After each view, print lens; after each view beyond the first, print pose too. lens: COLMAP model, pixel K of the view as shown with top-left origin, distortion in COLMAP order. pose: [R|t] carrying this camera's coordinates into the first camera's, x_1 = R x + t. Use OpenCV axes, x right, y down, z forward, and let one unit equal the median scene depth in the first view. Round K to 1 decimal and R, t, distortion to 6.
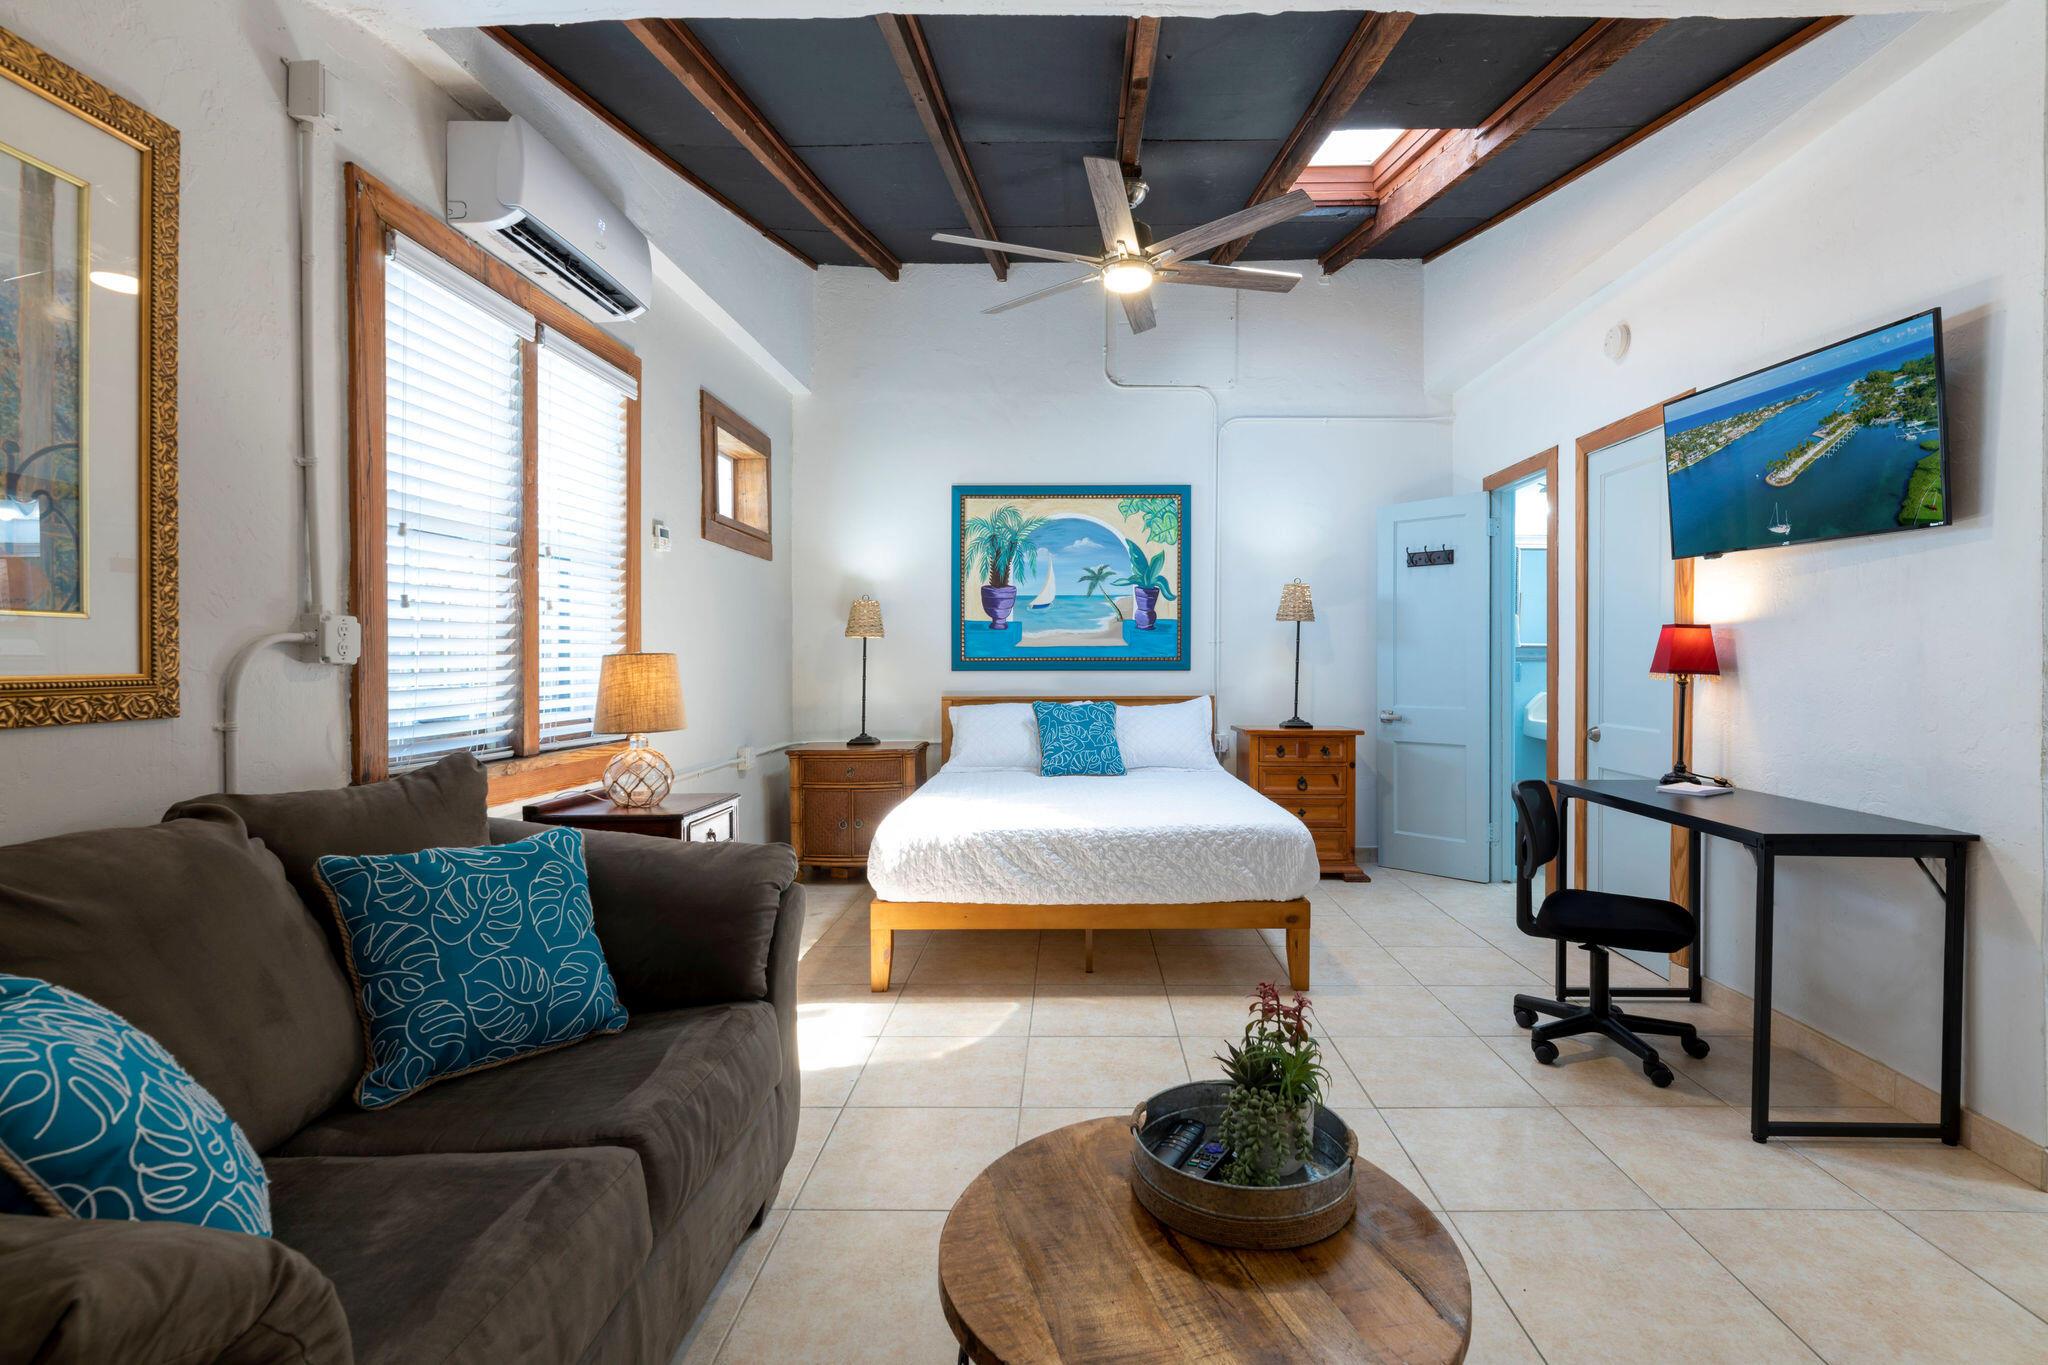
lens RADIAL K [[952.7, 0, 1065.4], [0, 952.7, 677.8], [0, 0, 1]] dist [-0.002767, -0.000052]
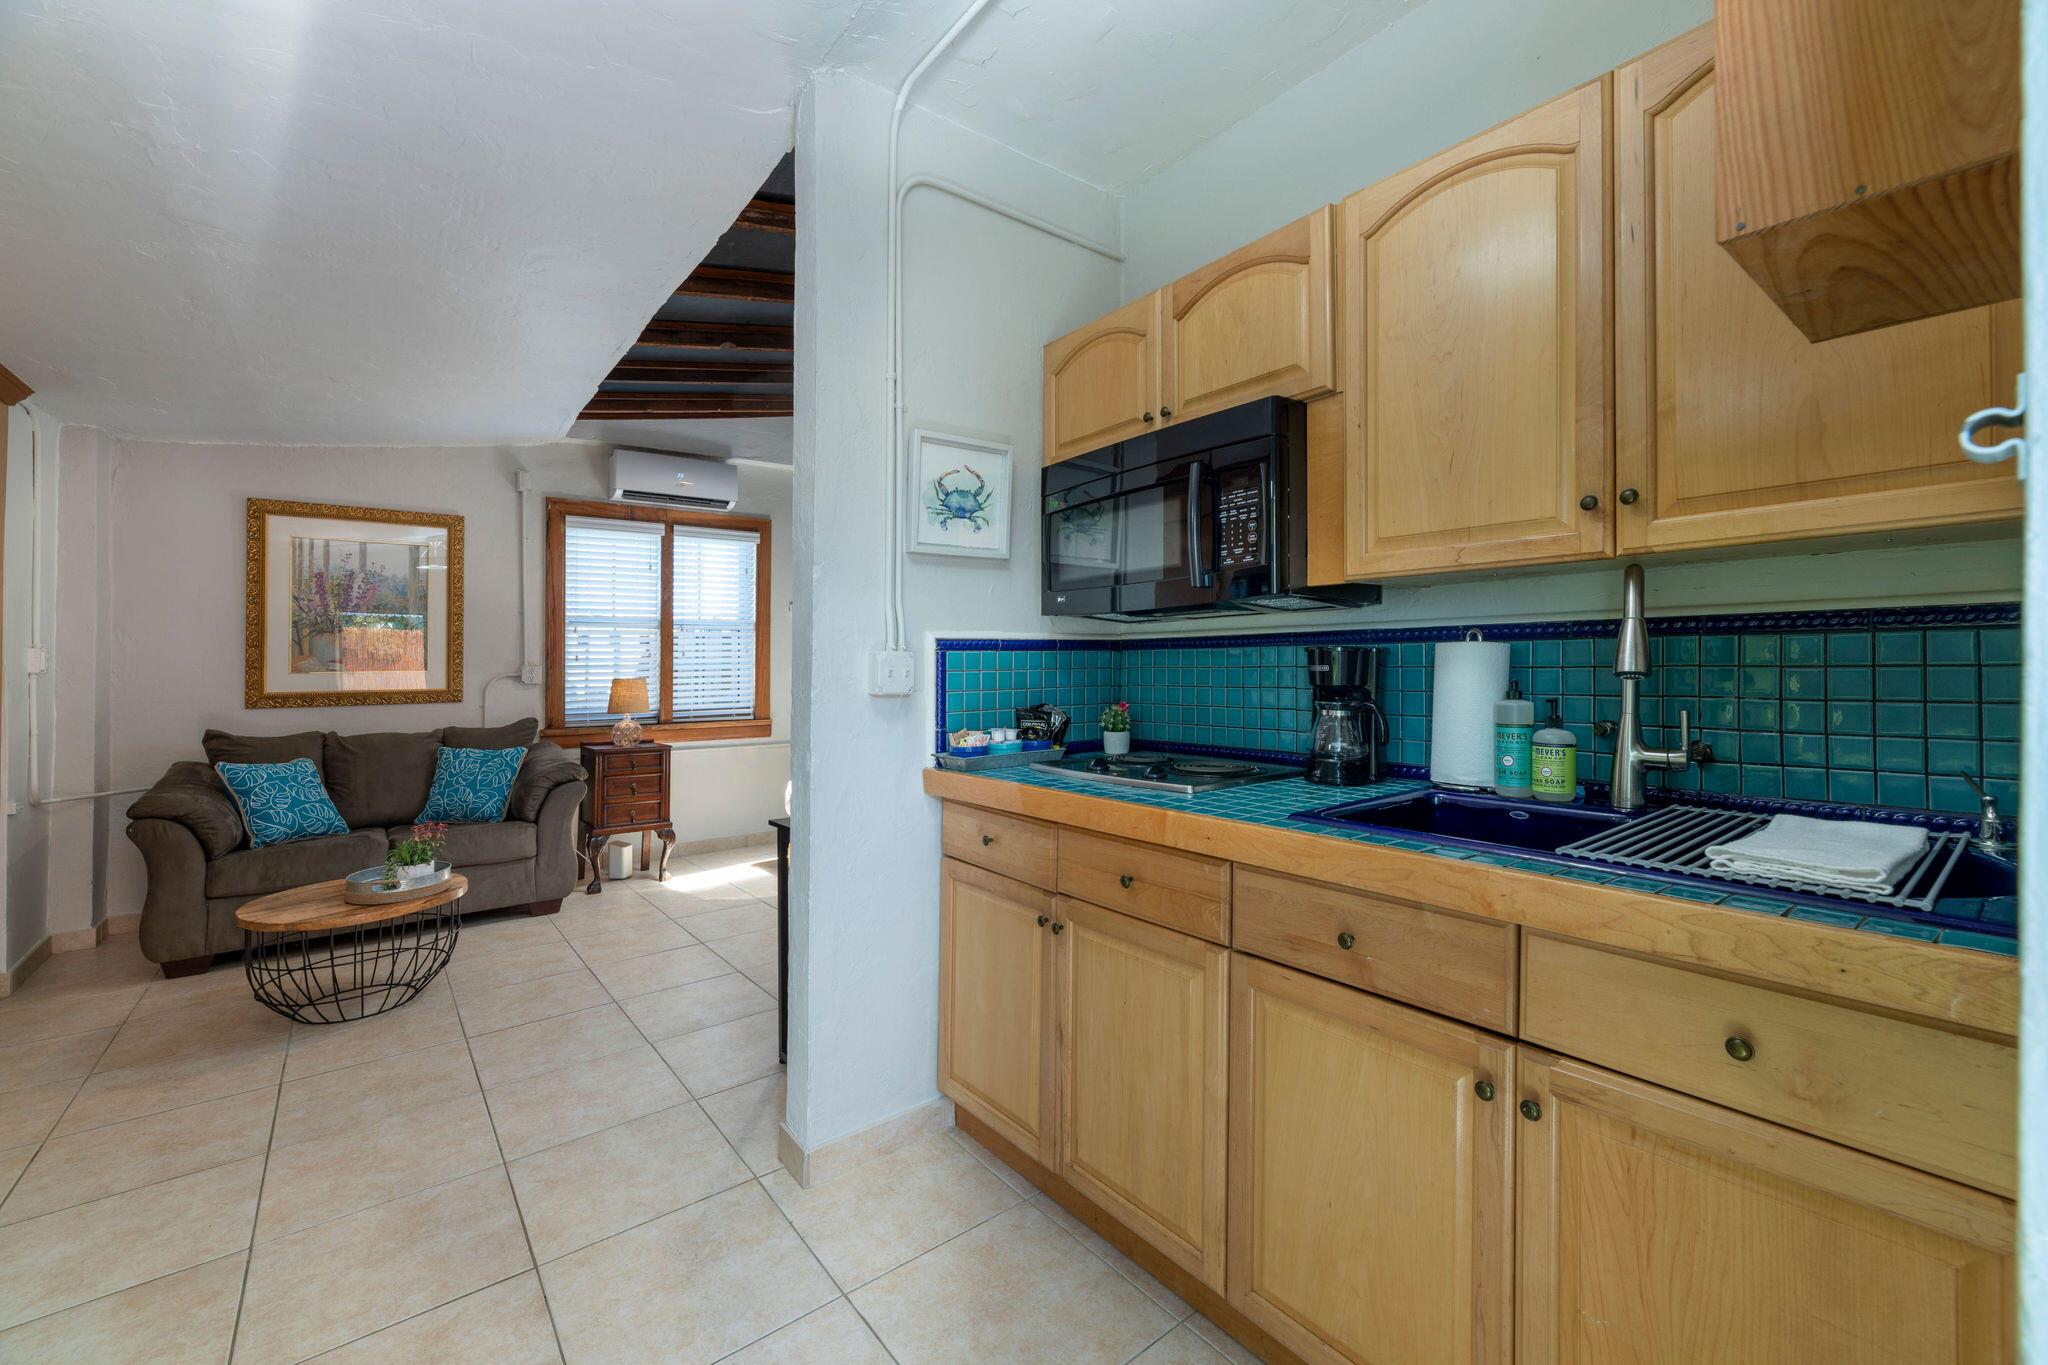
lens RADIAL K [[831.0, 0, 1023.9], [0, 831.0, 670.9], [0, 0, 1]] dist [0.000618, 0.000721]
pose [[0.626330, -0.009285, -0.779503, 0.794026], [0.000962, 0.999938, -0.011138, -0.009720], [0.779557, 0.006226, 0.626300, 0.240979]]
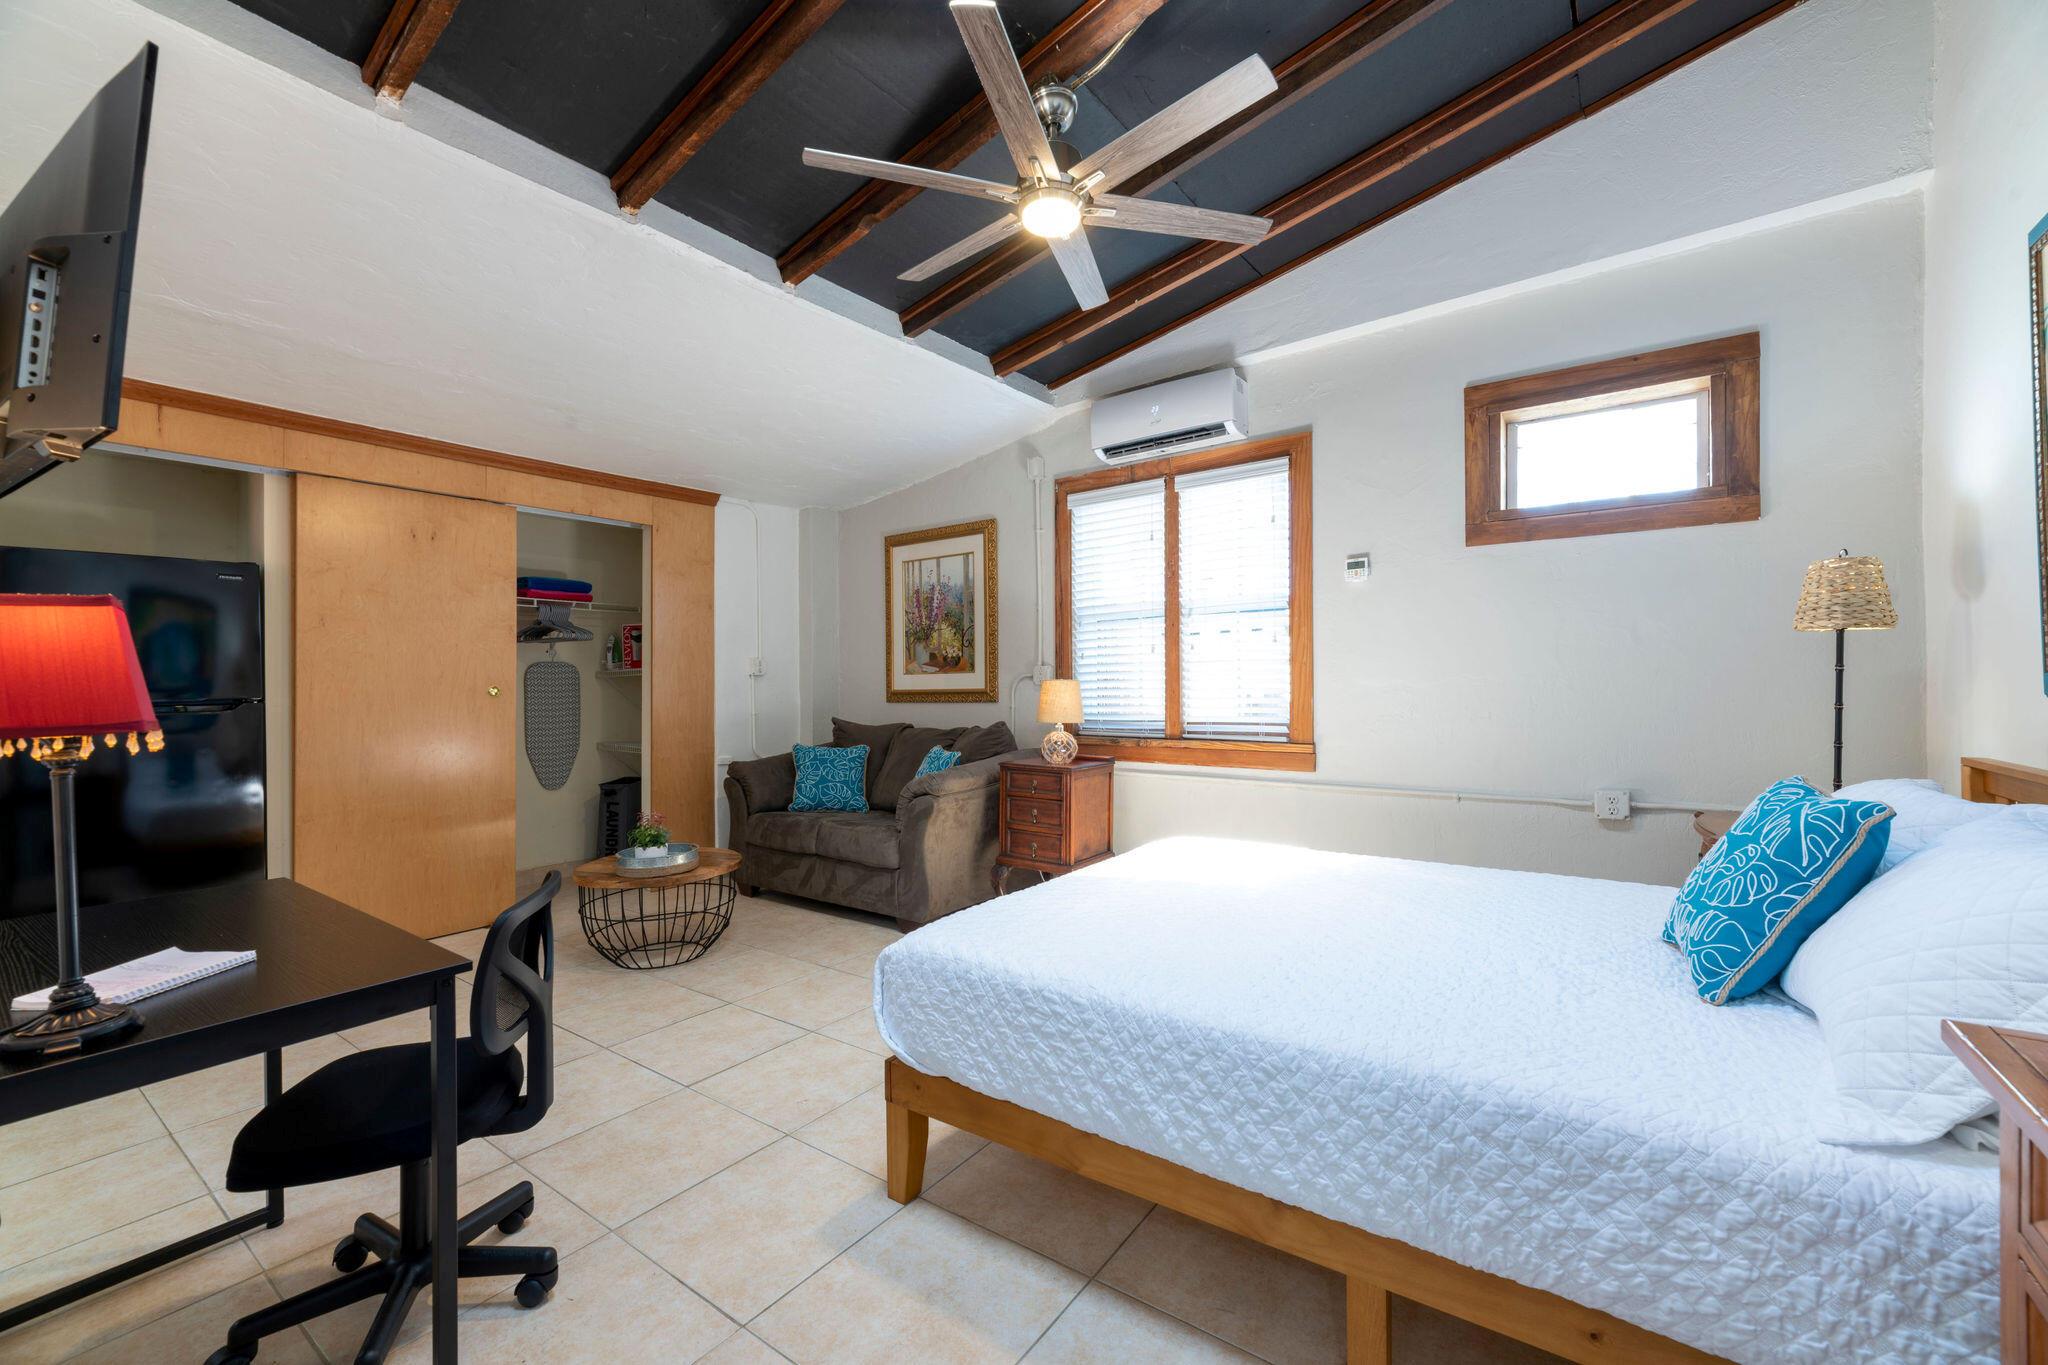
lens RADIAL K [[831.0, 0, 1023.9], [0, 831.0, 670.9], [0, 0, 1]] dist [0.000618, 0.000721]
pose [[-0.583310, -0.005527, -0.812231, 0.424731], [-0.002030, 0.999984, -0.005347, -0.016487], [0.812247, -0.001471, -0.583312, 0.899383]]
